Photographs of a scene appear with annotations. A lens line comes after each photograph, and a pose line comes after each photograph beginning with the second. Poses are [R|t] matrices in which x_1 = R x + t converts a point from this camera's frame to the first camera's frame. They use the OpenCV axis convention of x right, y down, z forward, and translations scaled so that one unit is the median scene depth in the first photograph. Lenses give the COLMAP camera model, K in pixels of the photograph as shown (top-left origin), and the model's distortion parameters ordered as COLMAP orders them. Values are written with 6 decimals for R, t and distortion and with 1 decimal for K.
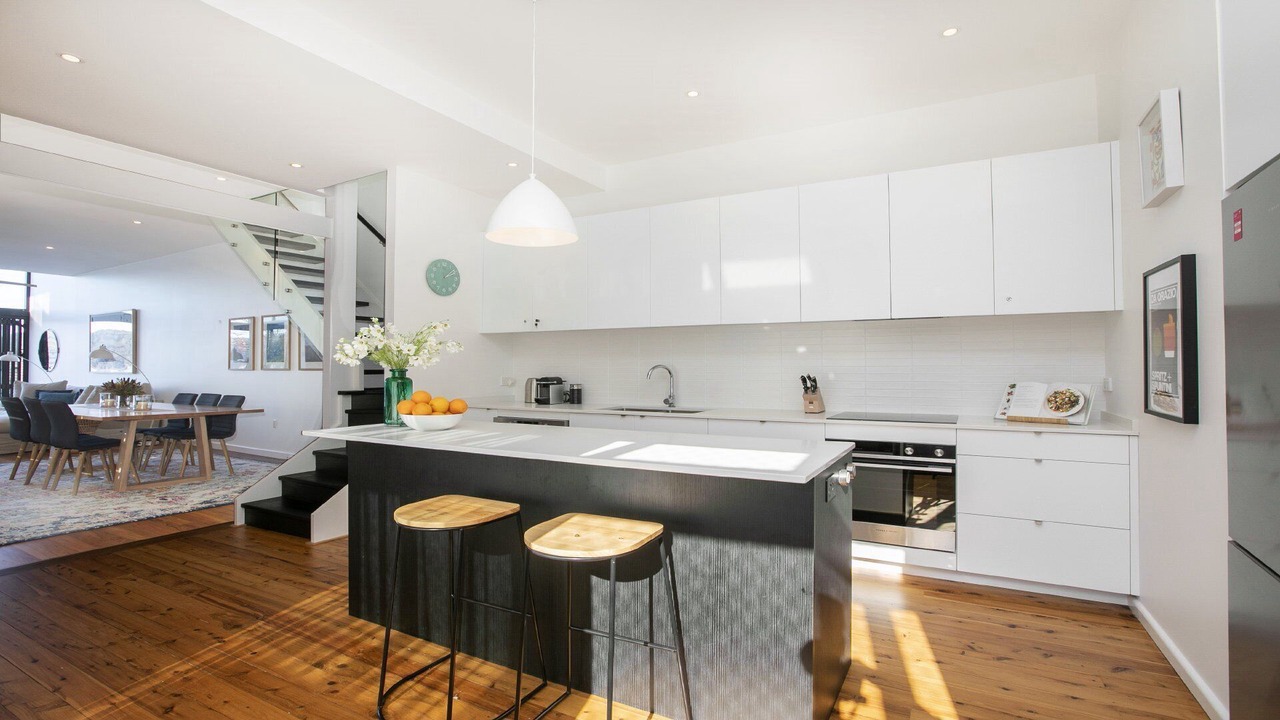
lens RADIAL K [[574.0, 0, 631.4], [0, 574.0, 361.3], [0, 0, 1]] dist [-0.004089, -0.000559]
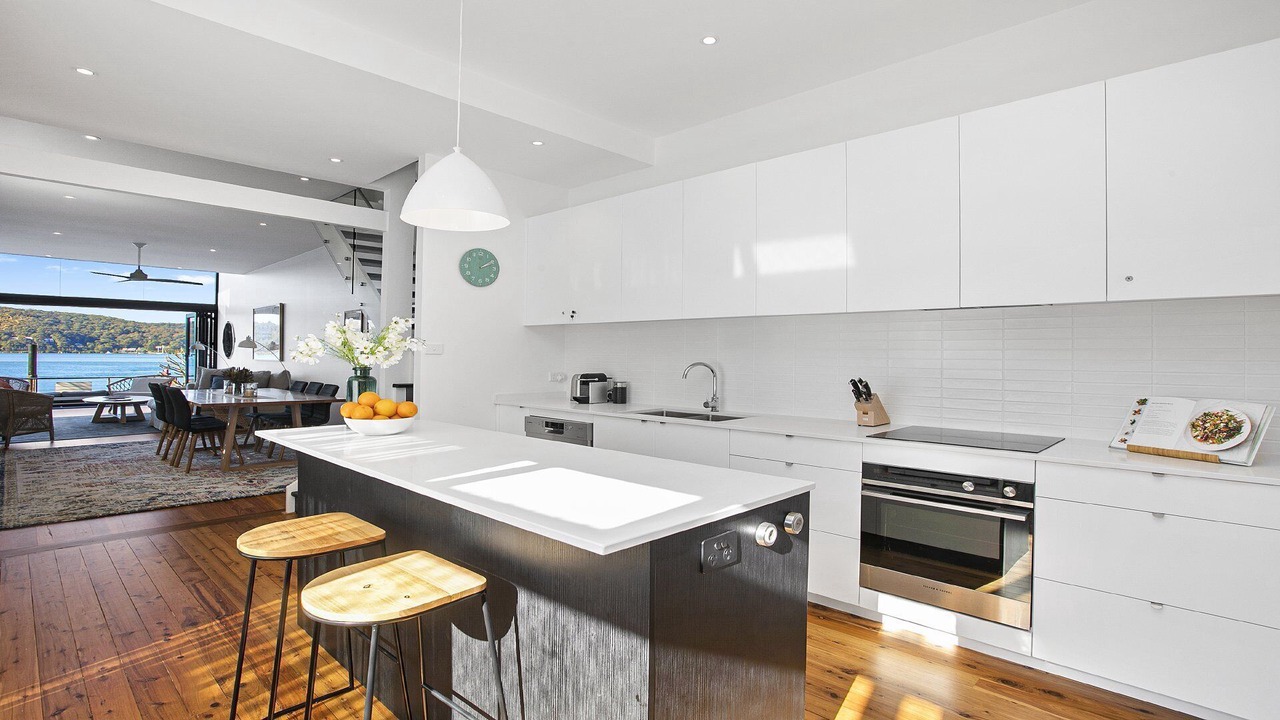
lens RADIAL K [[598.8, 0, 644.0], [0, 598.8, 355.2], [0, 0, 1]] dist [-0.002876, 0.000326]
pose [[0.969707, 0.009011, -0.244106, 0.253350], [-0.006736, 0.999926, 0.010152, -0.017707], [0.244180, -0.008200, 0.969695, 0.140728]]
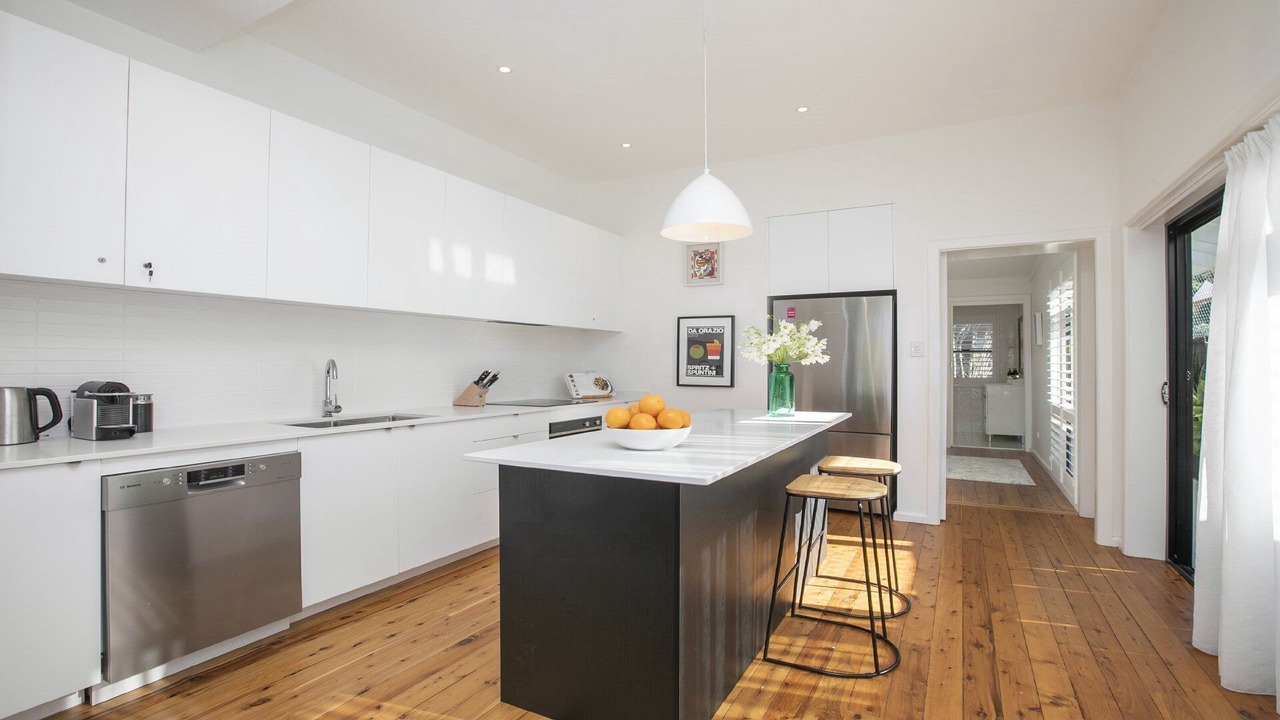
lens RADIAL K [[598.8, 0, 644.0], [0, 598.8, 355.2], [0, 0, 1]] dist [-0.002876, 0.000326]
pose [[-0.019453, 0.017118, 0.999664, -0.922015], [-0.012757, 0.999768, -0.017368, 0.013561], [-0.999729, -0.013091, -0.019230, 0.857339]]
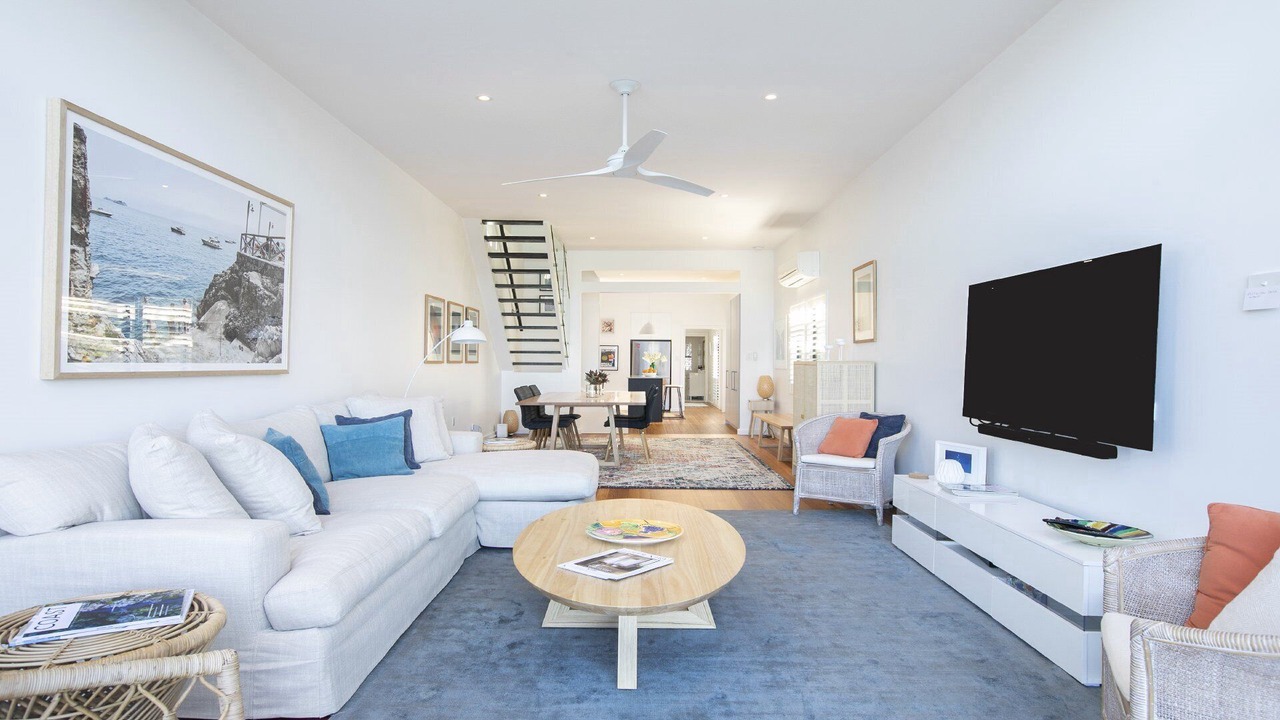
lens RADIAL K [[598.8, 0, 644.0], [0, 598.8, 355.2], [0, 0, 1]] dist [-0.002876, 0.000326]
pose [[-0.463423, 0.009178, 0.886090, -2.202854], [-0.018999, 0.999614, -0.020290, 0.026840], [-0.885934, -0.026238, -0.463069, 1.697275]]
